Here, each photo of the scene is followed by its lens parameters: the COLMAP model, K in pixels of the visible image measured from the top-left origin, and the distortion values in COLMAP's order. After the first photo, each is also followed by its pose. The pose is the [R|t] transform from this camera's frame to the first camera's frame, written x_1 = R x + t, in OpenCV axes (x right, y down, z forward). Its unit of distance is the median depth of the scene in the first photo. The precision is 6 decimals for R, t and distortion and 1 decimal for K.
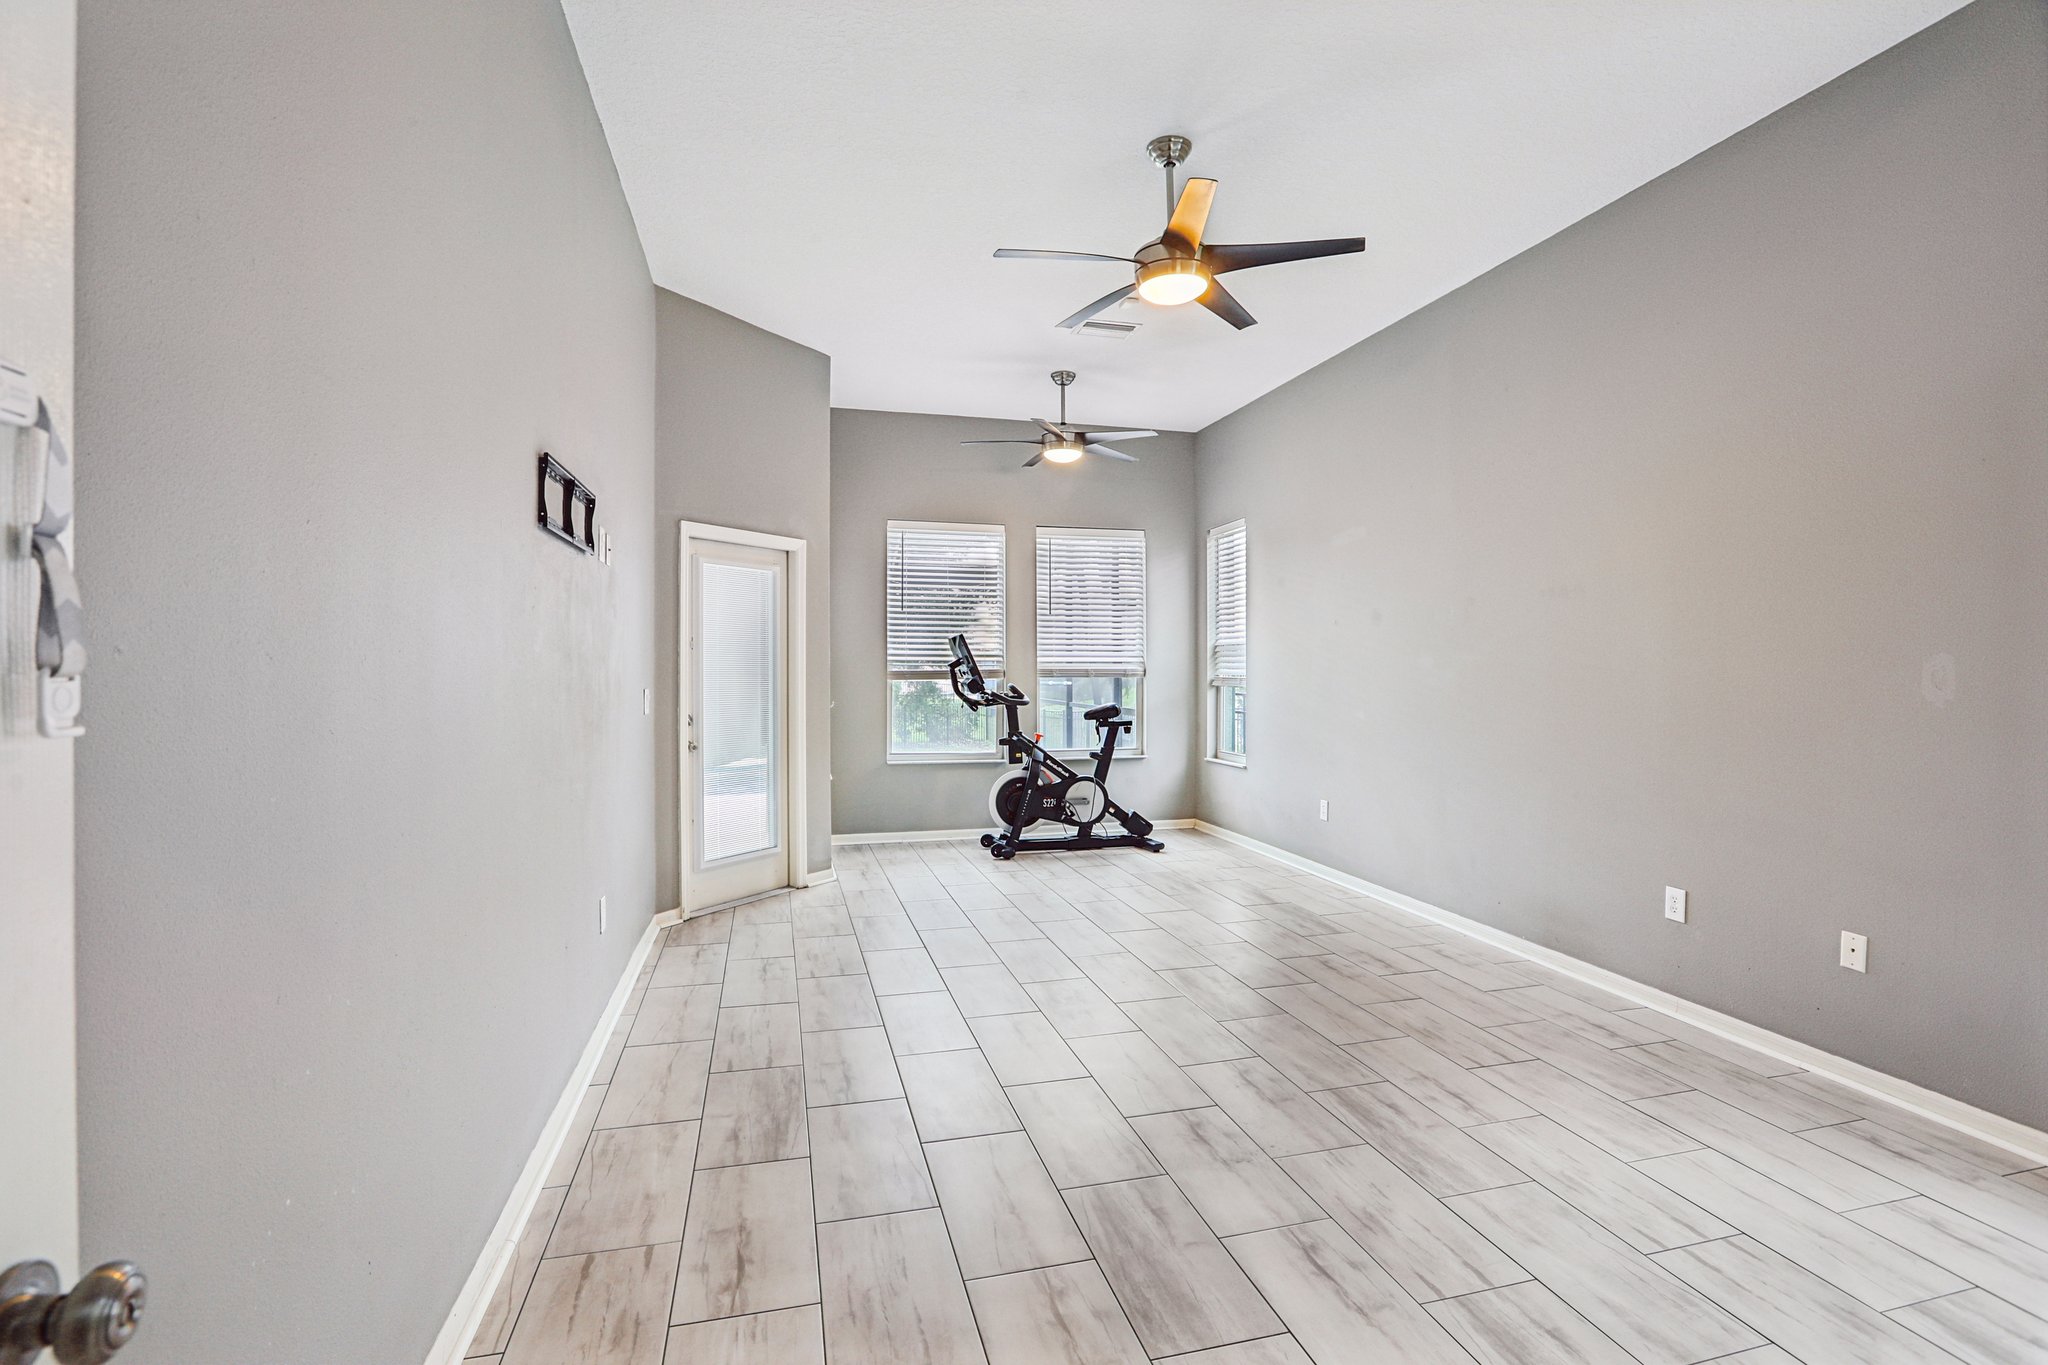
lens RADIAL K [[932.1, 0, 987.4], [0, 932.1, 677.2], [0, 0, 1]] dist [-0.019432, 0.001151]
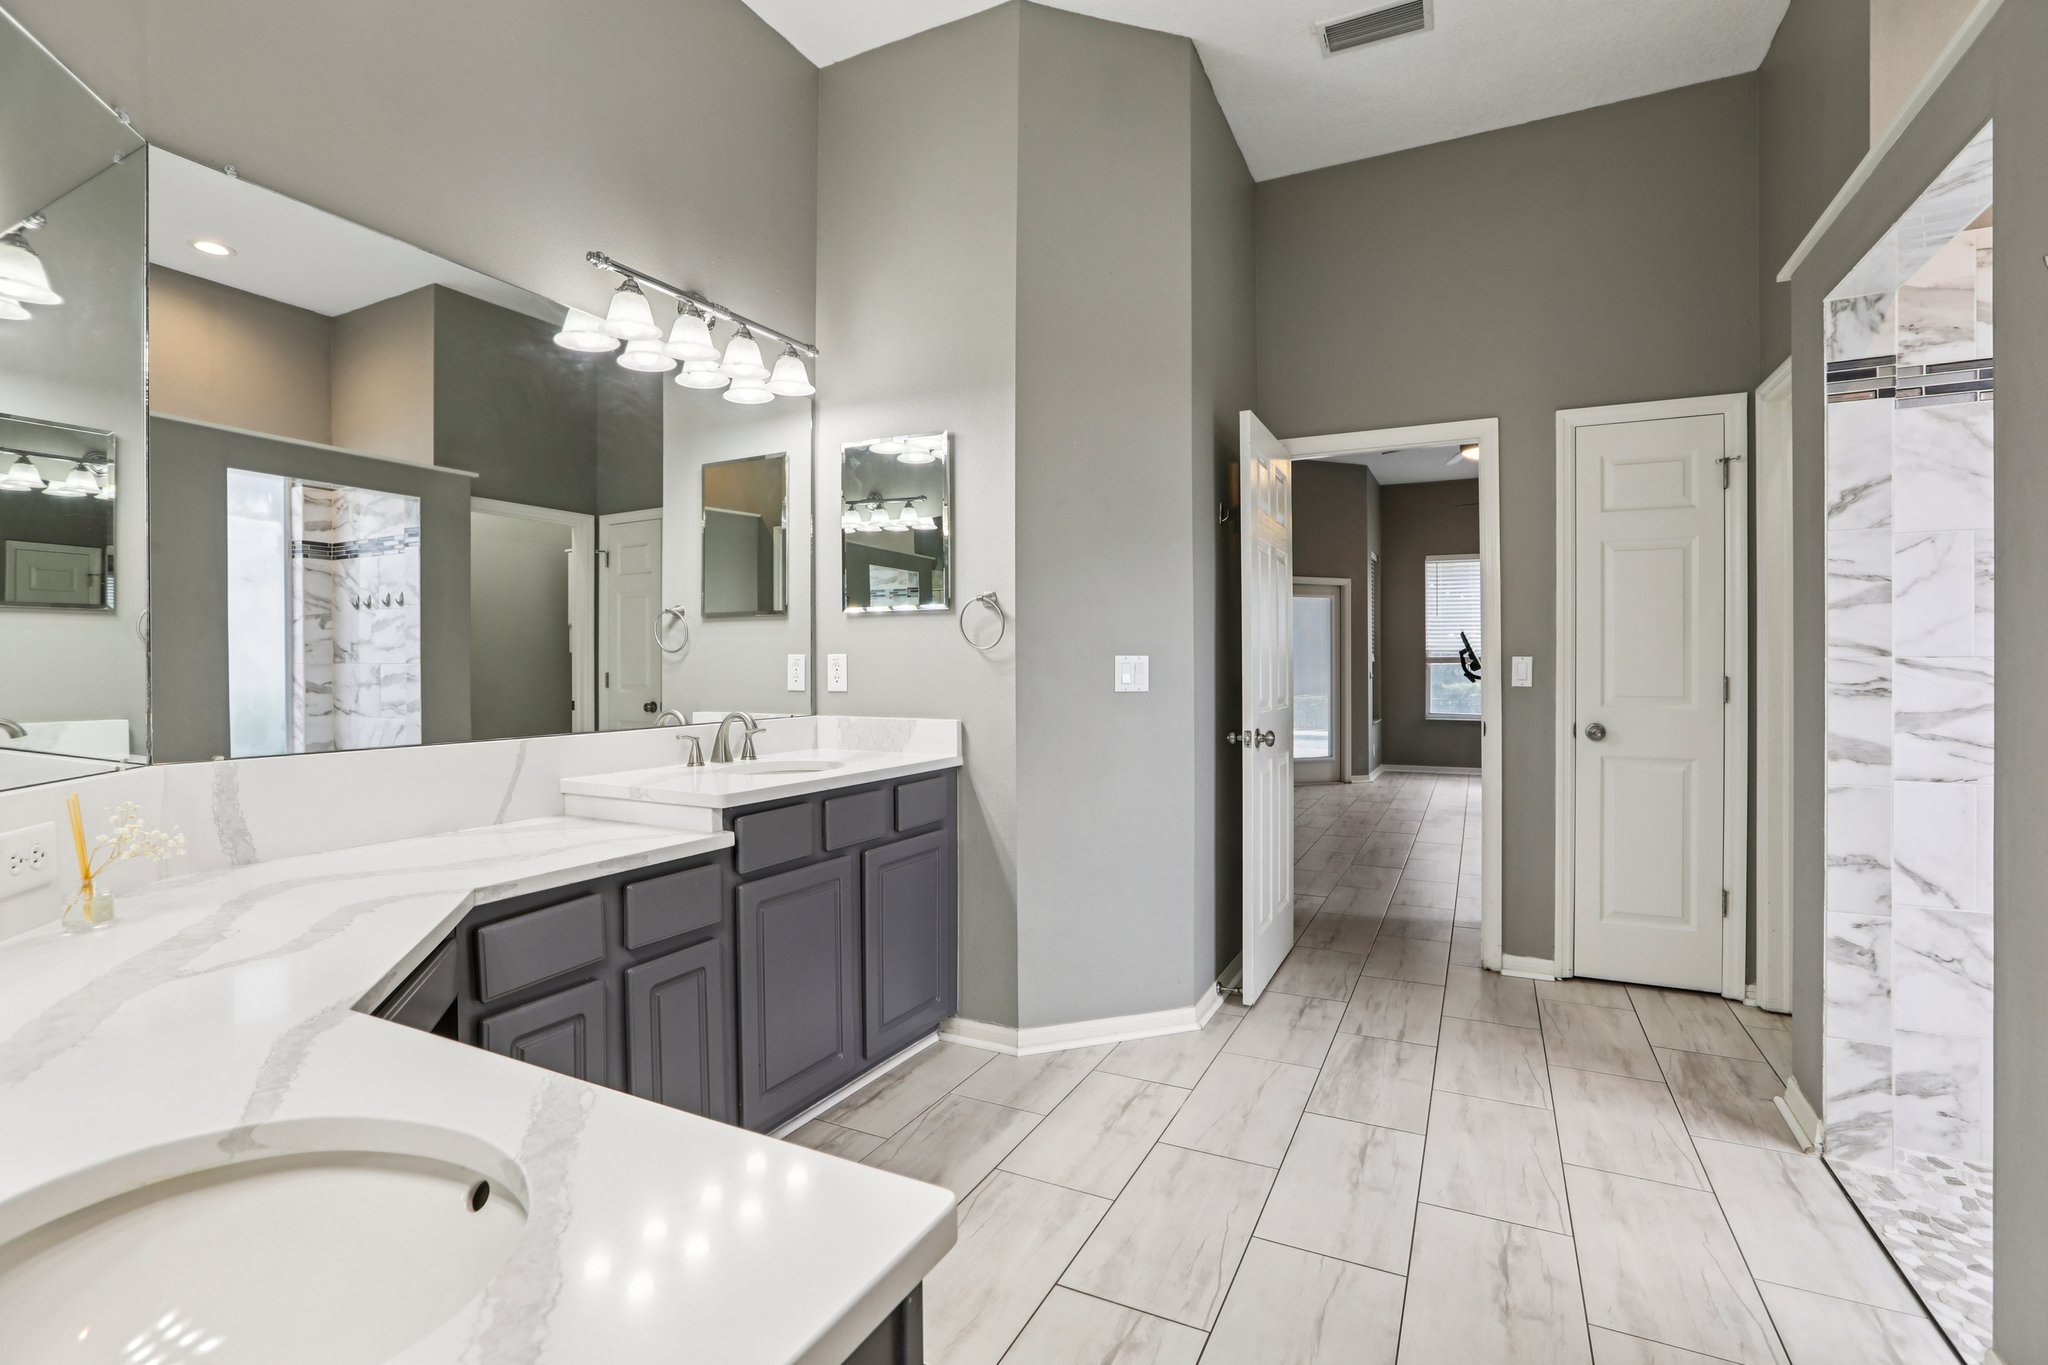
lens RADIAL K [[932.1, 0, 1030.0], [0, 932.1, 670.0], [0, 0, 1]] dist [-0.019432, 0.001151]
pose [[0.750761, 0.002557, -0.660569, 0.428023], [0.002688, 0.999972, 0.006925, 0.002720], [0.660568, -0.006974, 0.750734, -0.584067]]
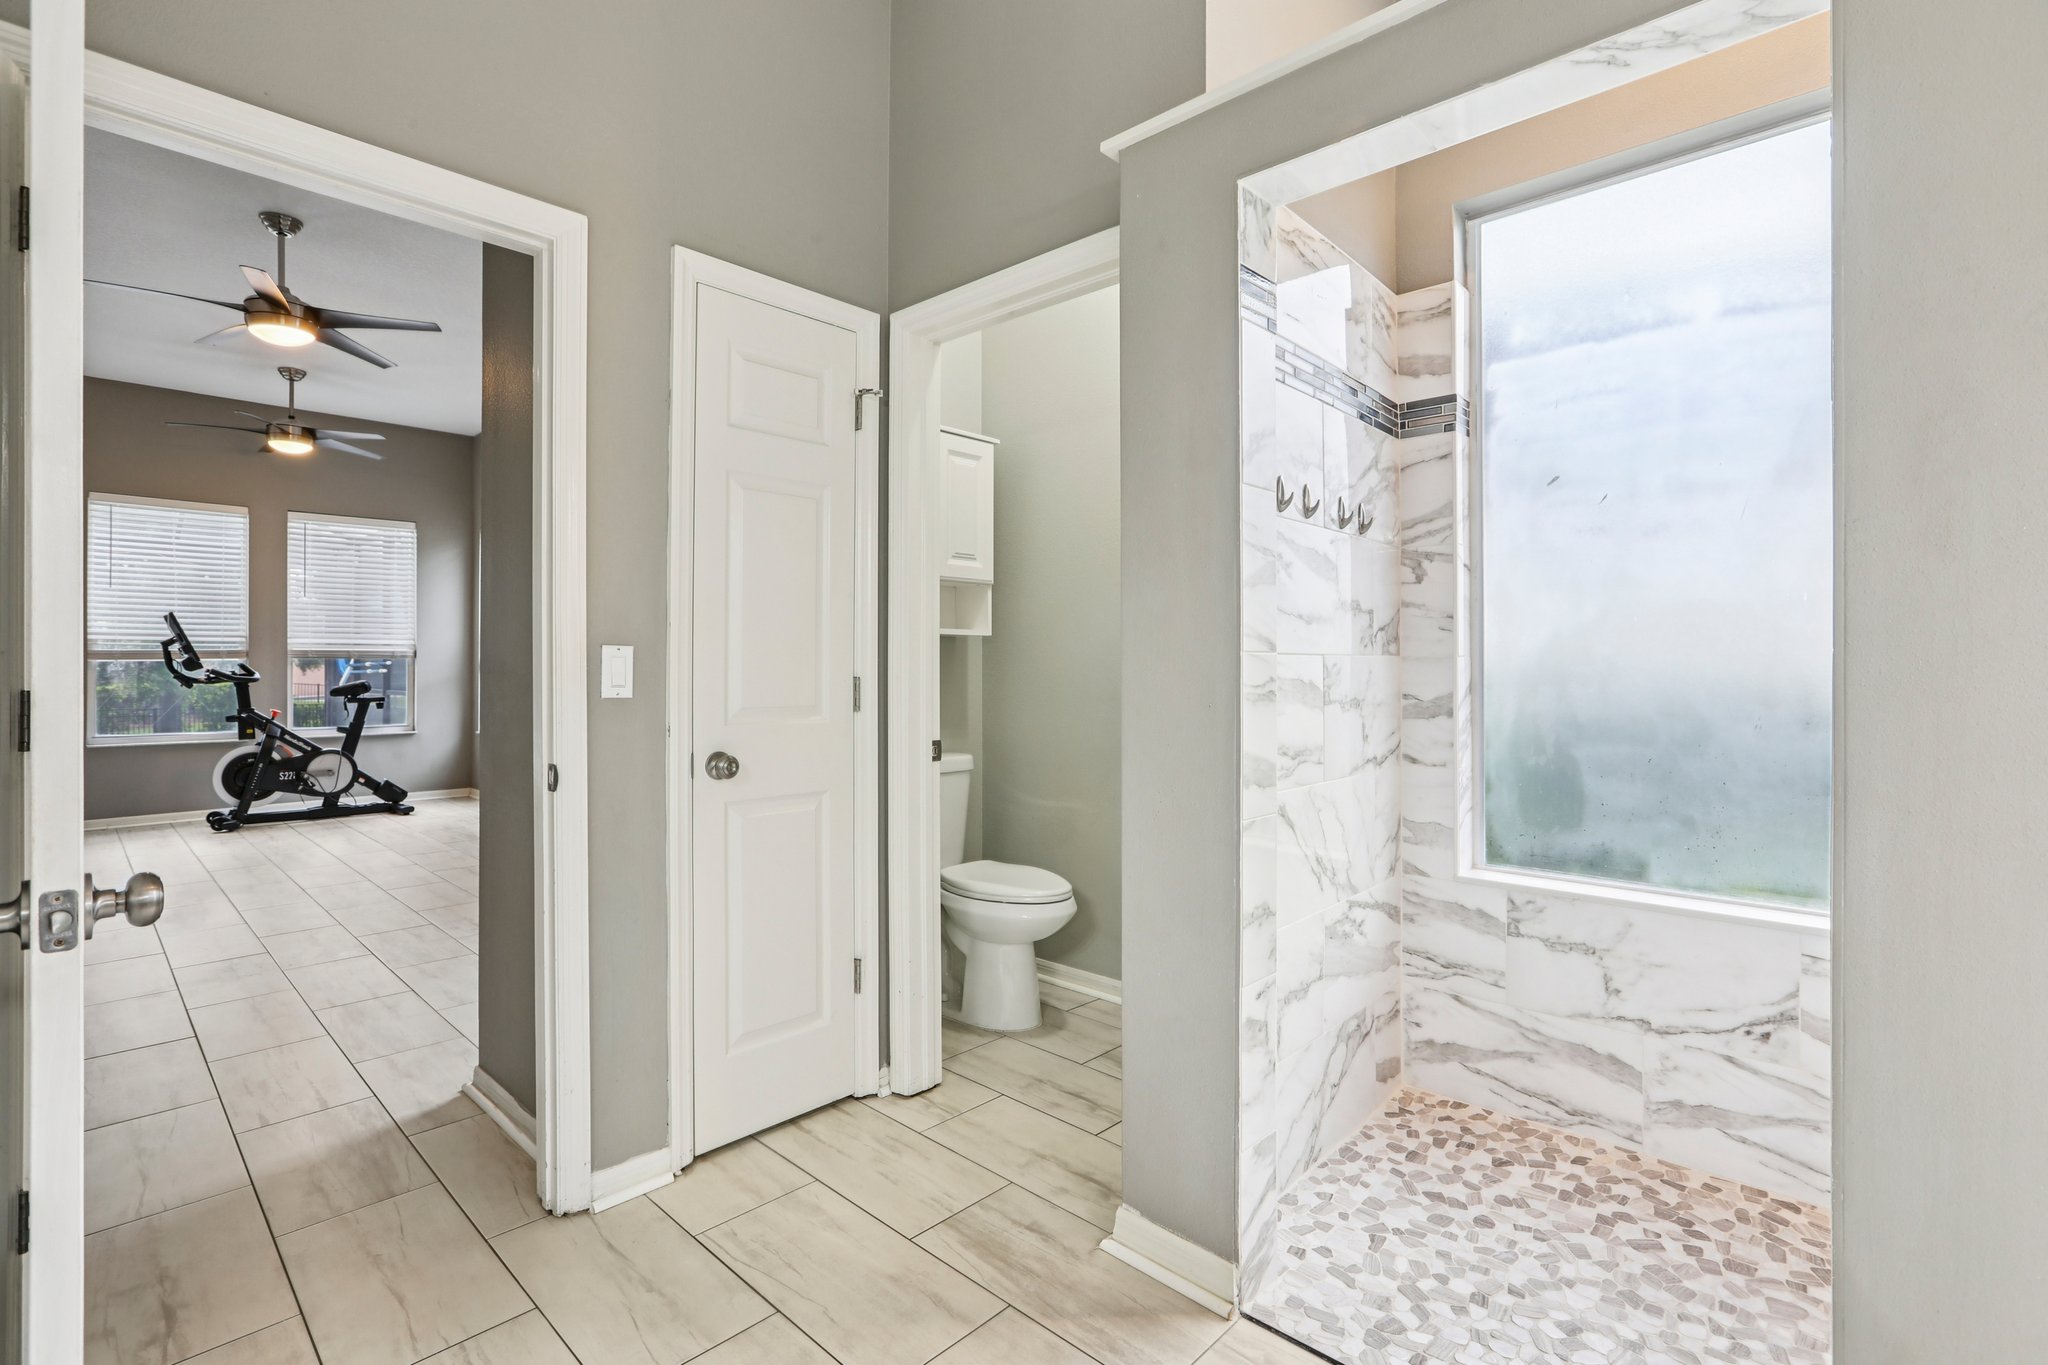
lens RADIAL K [[932.1, 0, 1023.5], [0, 932.1, 666.7], [0, 0, 1]] dist [-0.019432, 0.001151]
pose [[0.851703, 0.001393, 0.524023, 0.228825], [-0.003991, 0.999985, 0.003829, 0.004640], [-0.524010, -0.005353, 0.851695, -0.312390]]
